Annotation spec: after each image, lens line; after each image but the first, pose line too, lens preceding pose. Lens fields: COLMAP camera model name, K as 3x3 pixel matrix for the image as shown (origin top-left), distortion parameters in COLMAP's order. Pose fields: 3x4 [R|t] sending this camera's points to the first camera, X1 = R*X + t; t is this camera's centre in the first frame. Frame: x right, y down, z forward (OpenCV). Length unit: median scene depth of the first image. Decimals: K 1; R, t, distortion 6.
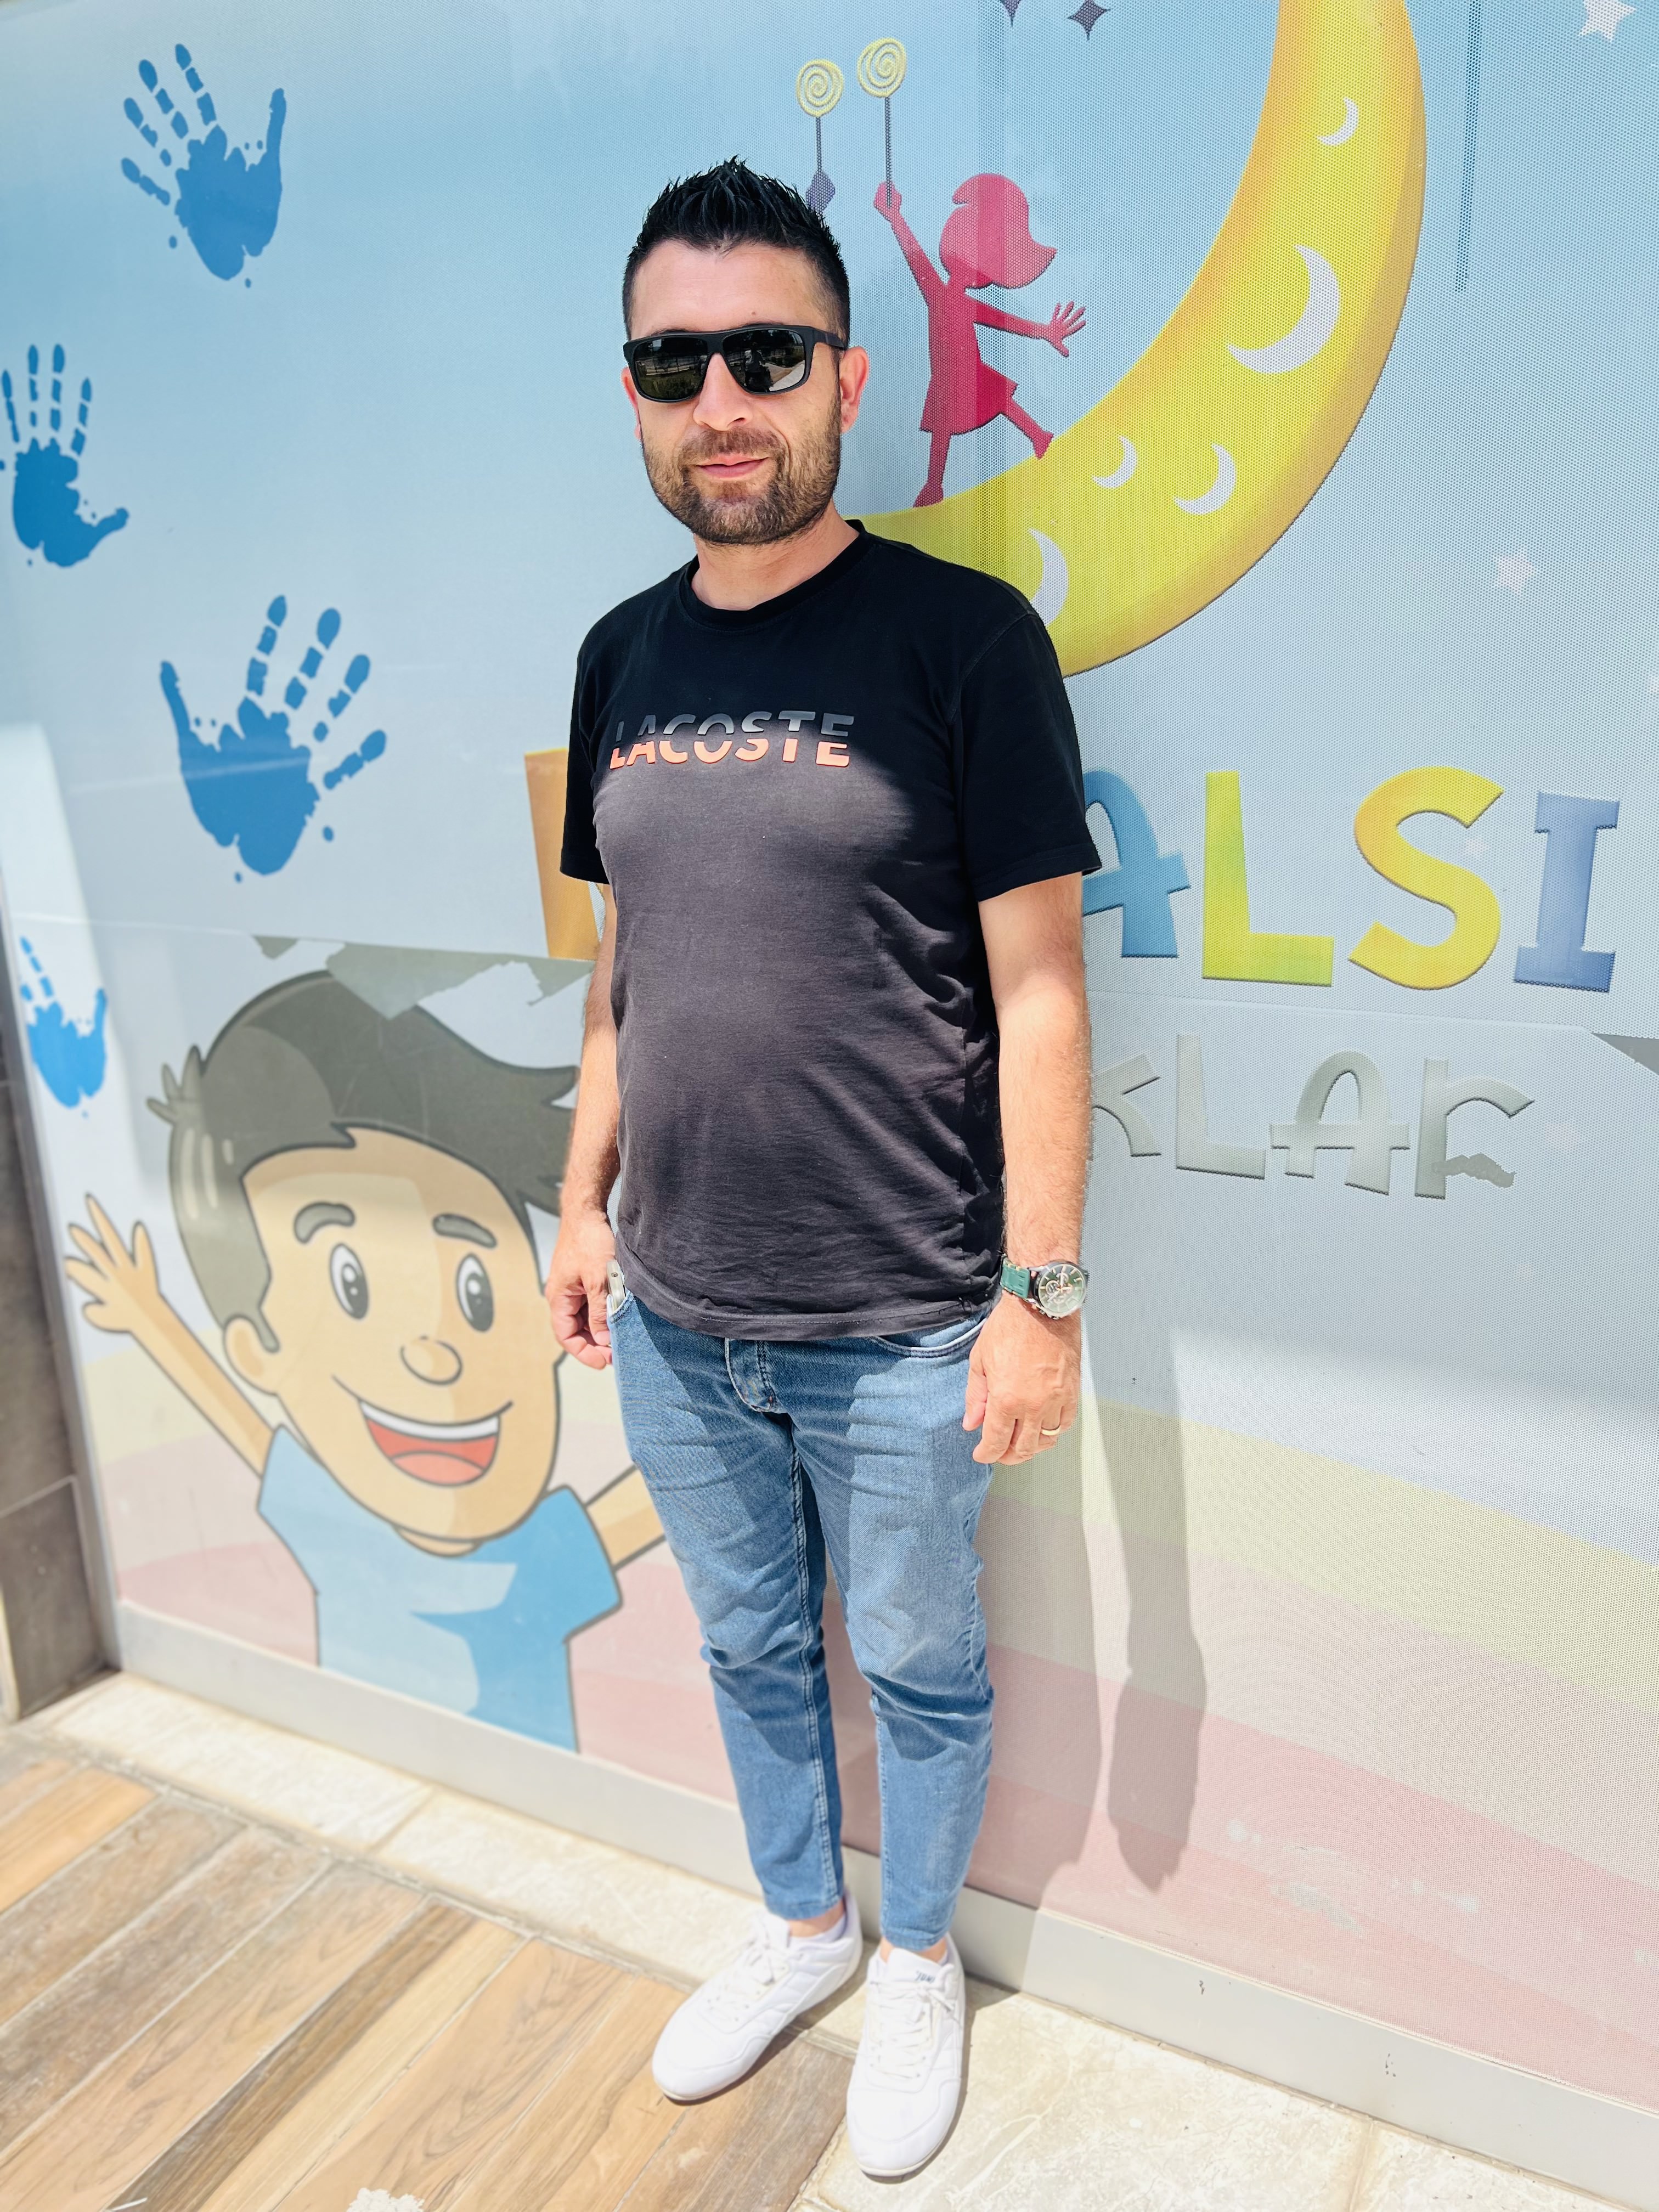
lens RADIAL K [[1685.2, 0, 837.6], [0, 1685.2, 1110.9], [0, 0, 1]] dist [0.034147, -0.039768]
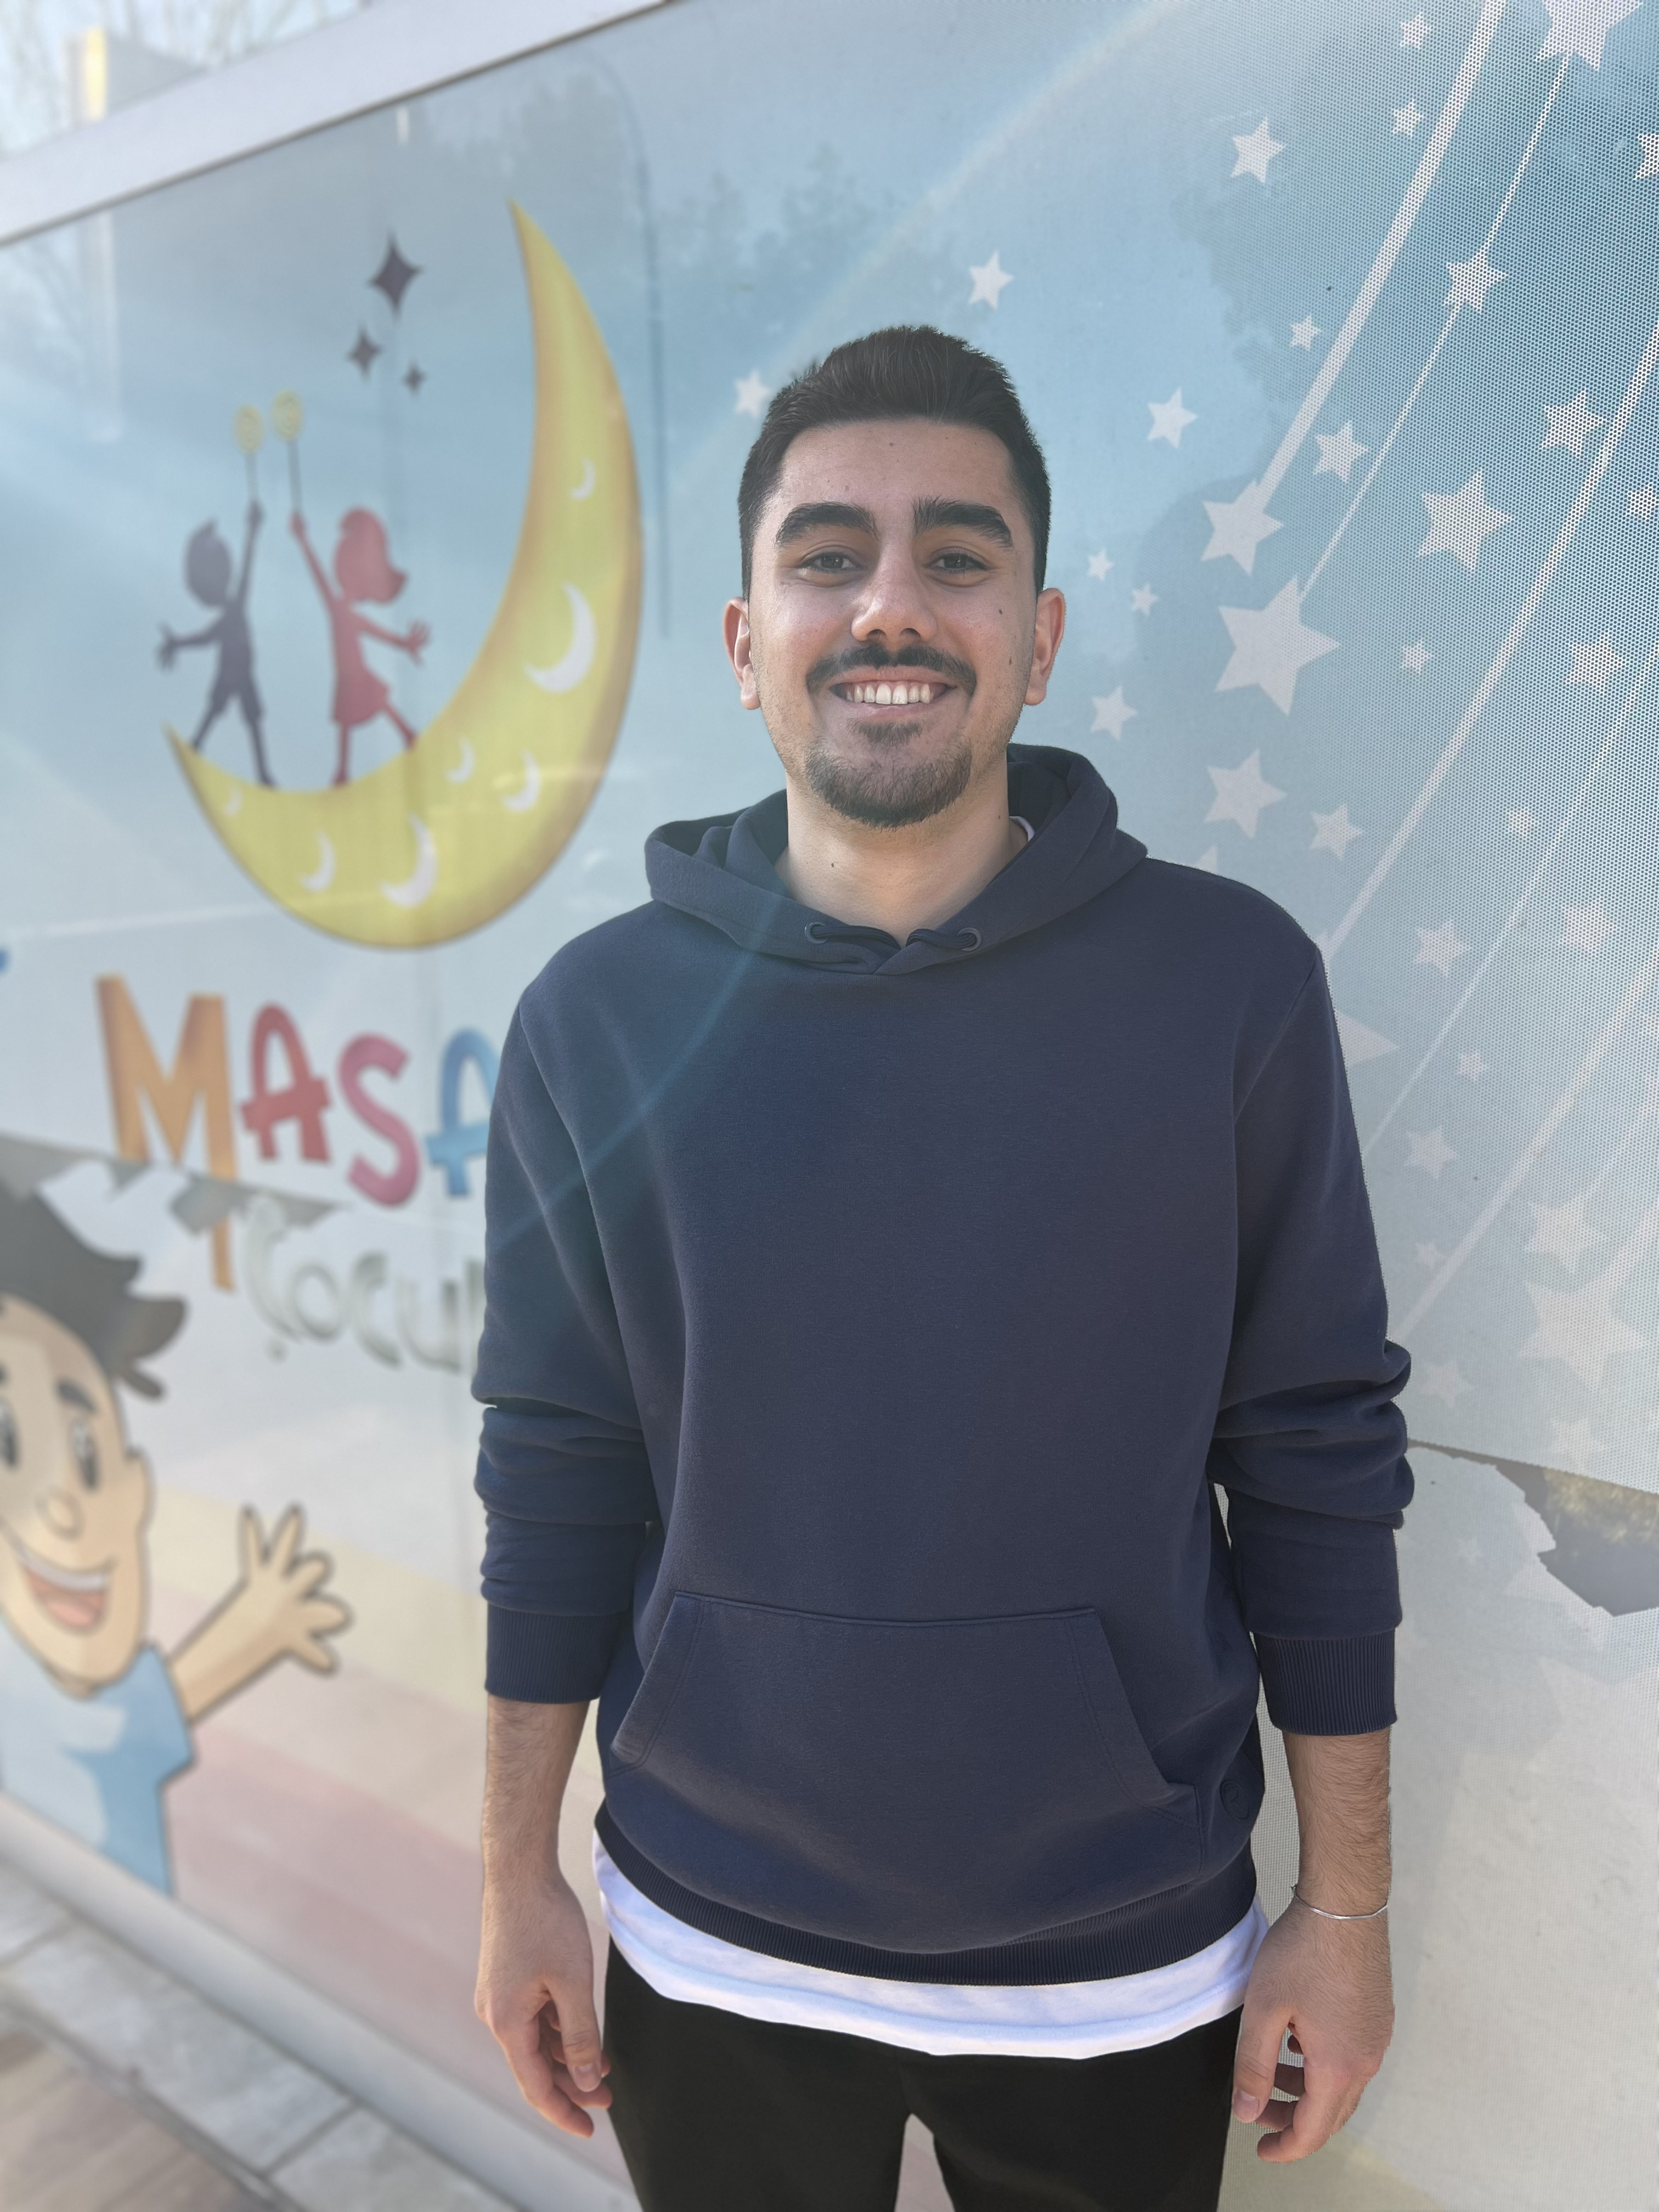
lens RADIAL K [[1685.2, 0, 823.6], [0, 1685.2, 1103.7], [0, 0, 1]] dist [0.034147, -0.039768]
pose [[0.989938, 0.041806, -0.135184, 0.393899], [-0.050961, 0.996584, -0.064986, -0.070398], [0.132006, 0.071221, 0.988687, -0.030097]]
